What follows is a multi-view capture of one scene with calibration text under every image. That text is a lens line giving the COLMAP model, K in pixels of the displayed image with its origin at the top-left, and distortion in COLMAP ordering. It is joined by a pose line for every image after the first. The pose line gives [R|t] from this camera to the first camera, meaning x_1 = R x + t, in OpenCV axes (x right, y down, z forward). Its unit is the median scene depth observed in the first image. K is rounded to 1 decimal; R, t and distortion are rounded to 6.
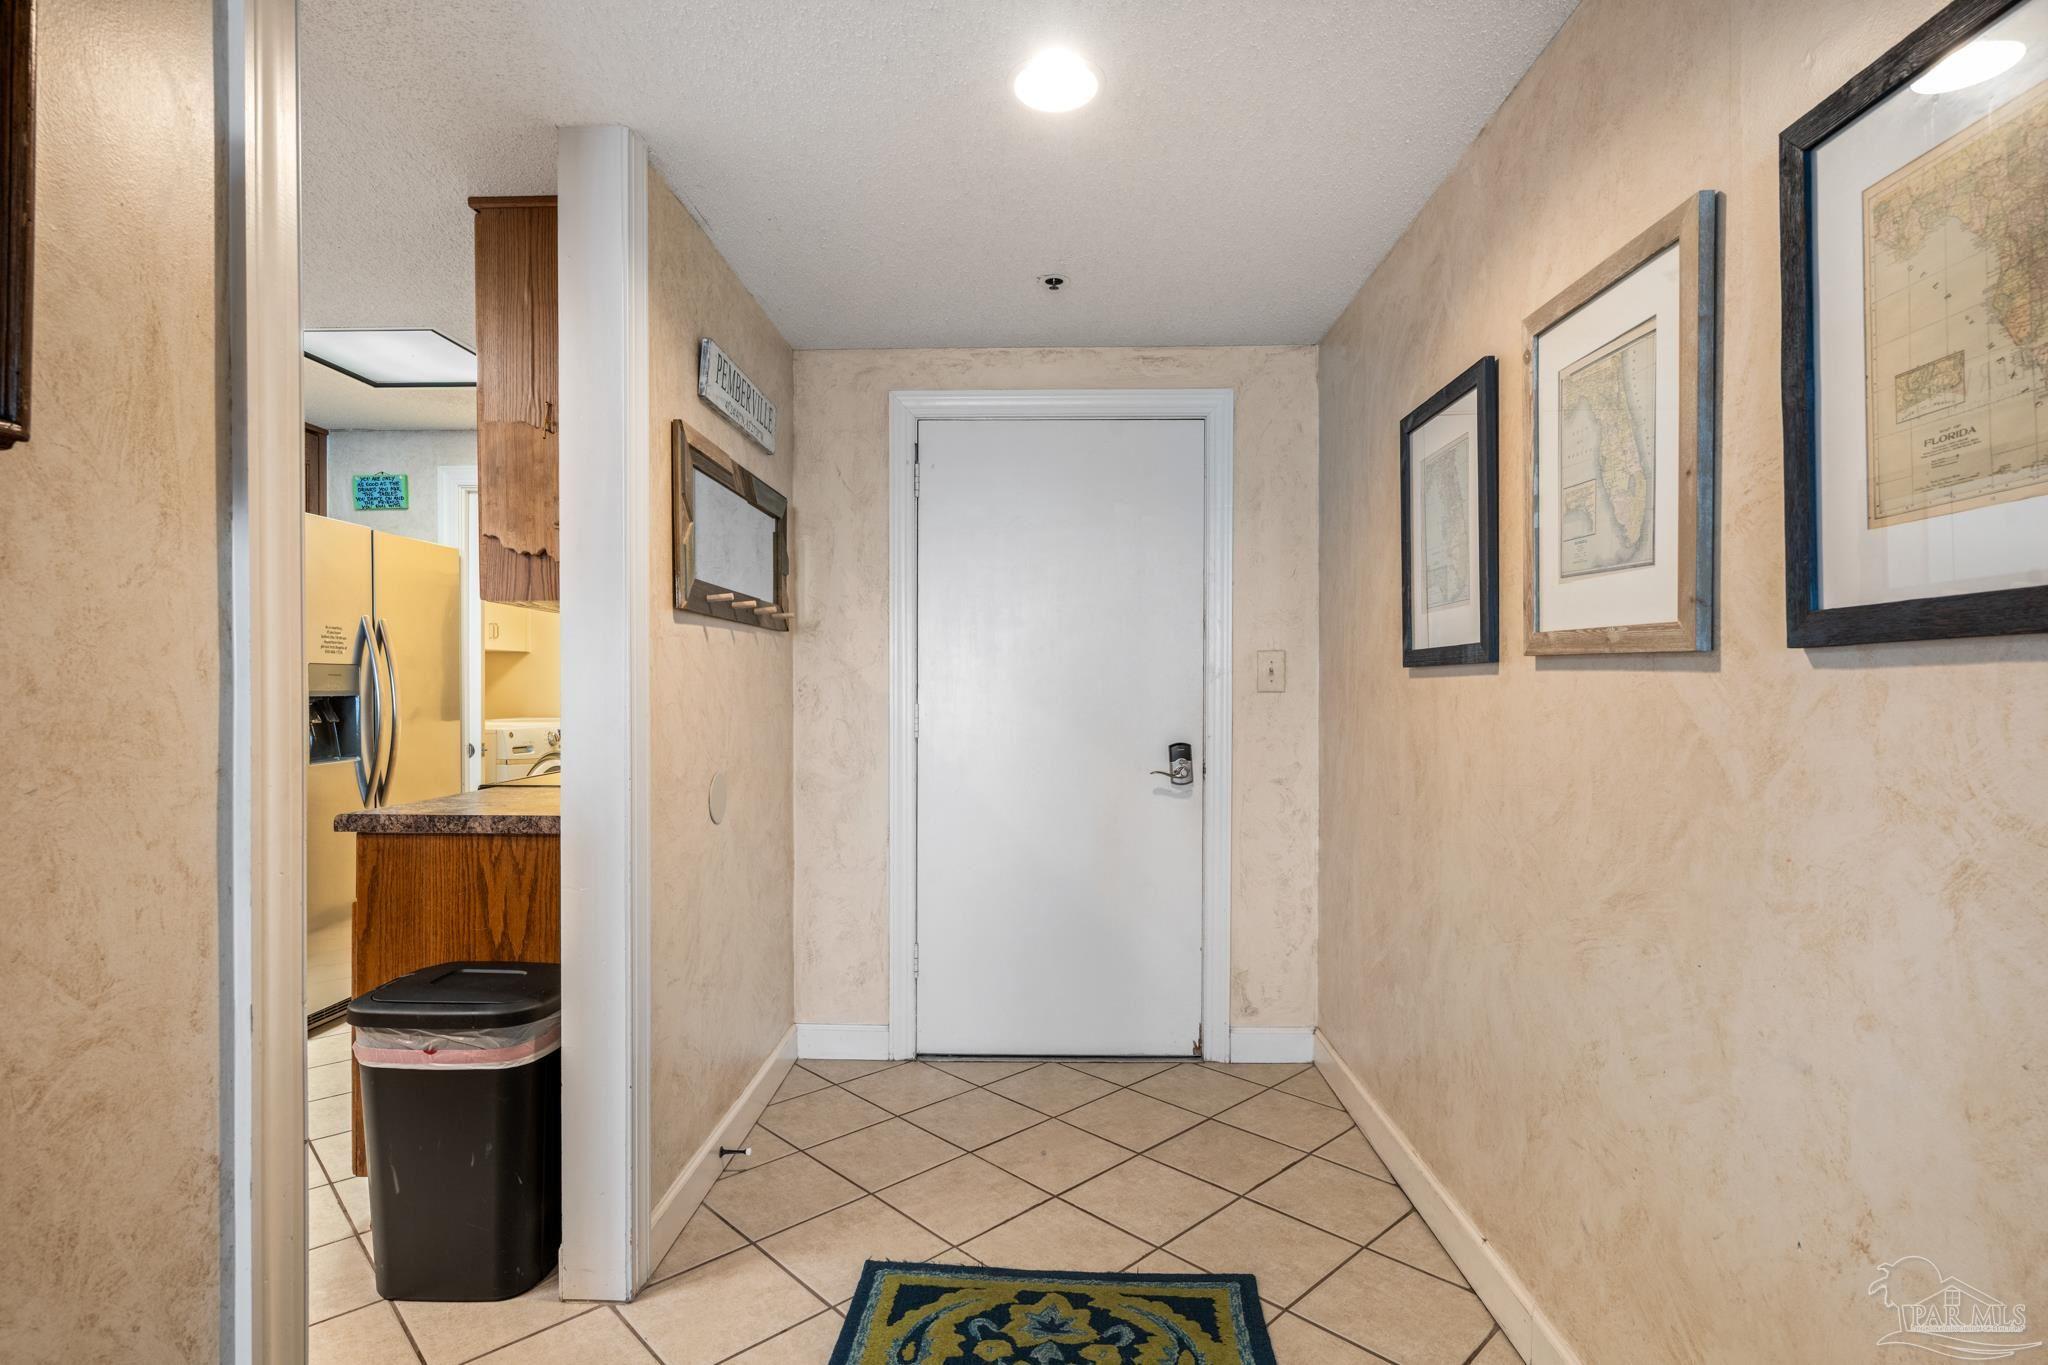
lens RADIAL K [[995.3, 0, 1020.3], [0, 995.3, 691.2], [0, 0, 1]] dist [-0.001698, -0.000261]
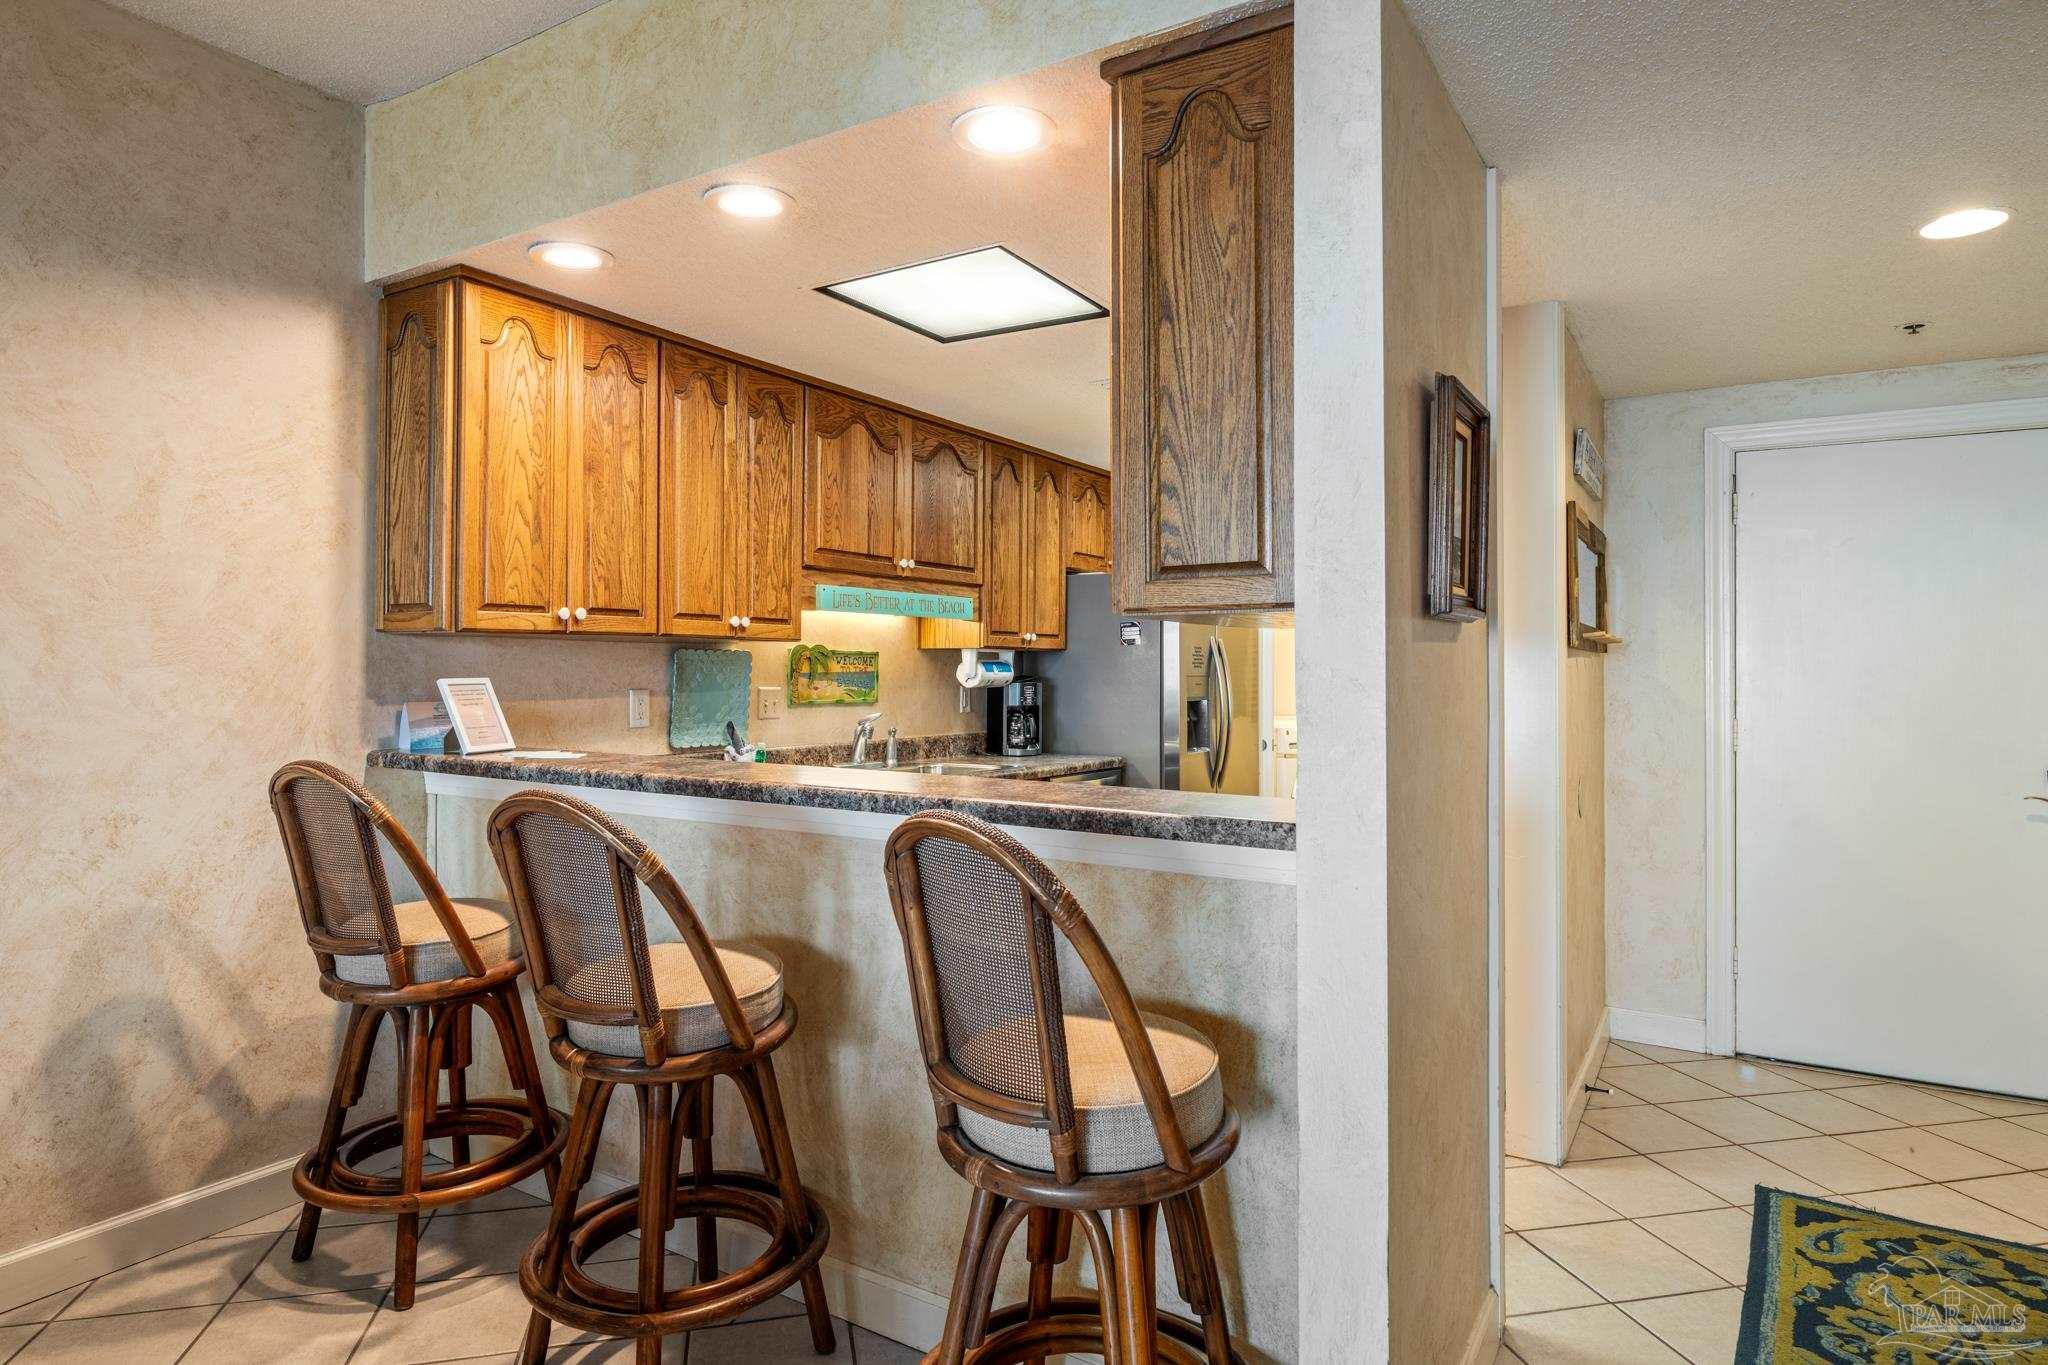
lens RADIAL K [[1142.2, 0, 1034.6], [0, 1142.2, 654.4], [0, 0, 1]] dist [0.001213, -0.000266]
pose [[0.864349, -0.002777, -0.502885, -0.138540], [-0.008635, 0.999755, -0.020362, -0.025551], [0.502818, 0.021942, 0.864114, -0.432465]]
